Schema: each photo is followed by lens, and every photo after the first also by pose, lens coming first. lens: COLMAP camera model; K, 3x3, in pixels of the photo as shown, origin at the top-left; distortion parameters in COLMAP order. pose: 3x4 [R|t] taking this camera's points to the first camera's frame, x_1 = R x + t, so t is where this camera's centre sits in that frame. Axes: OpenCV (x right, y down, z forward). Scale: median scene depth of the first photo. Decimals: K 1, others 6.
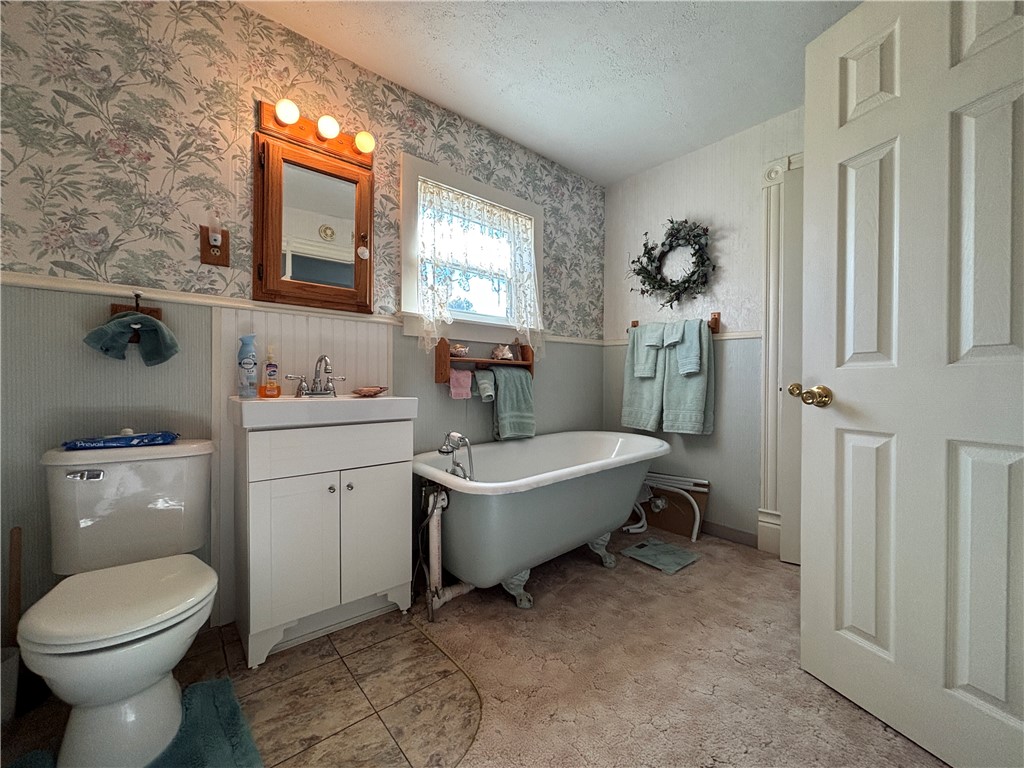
lens RADIAL K [[406.1, 0, 512.0], [0, 406.1, 384.0], [0, 0, 1]] dist [-0.028786, 0.004345]
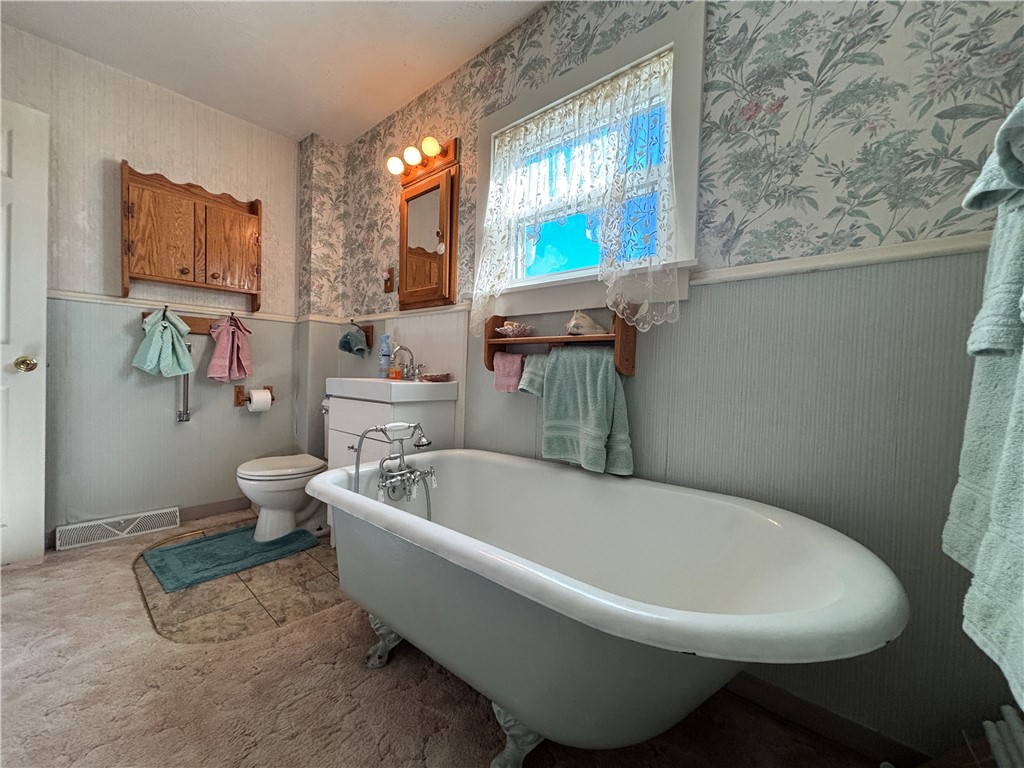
lens RADIAL K [[408.4, 0, 512.0], [0, 408.4, 384.0], [0, 0, 1]] dist [-0.012490, 0.005097]
pose [[0.135294, 0.023172, -0.990534, 0.814765], [-0.035813, 0.999188, 0.018483, 0.010088], [0.990158, 0.032973, 0.136014, 1.153366]]
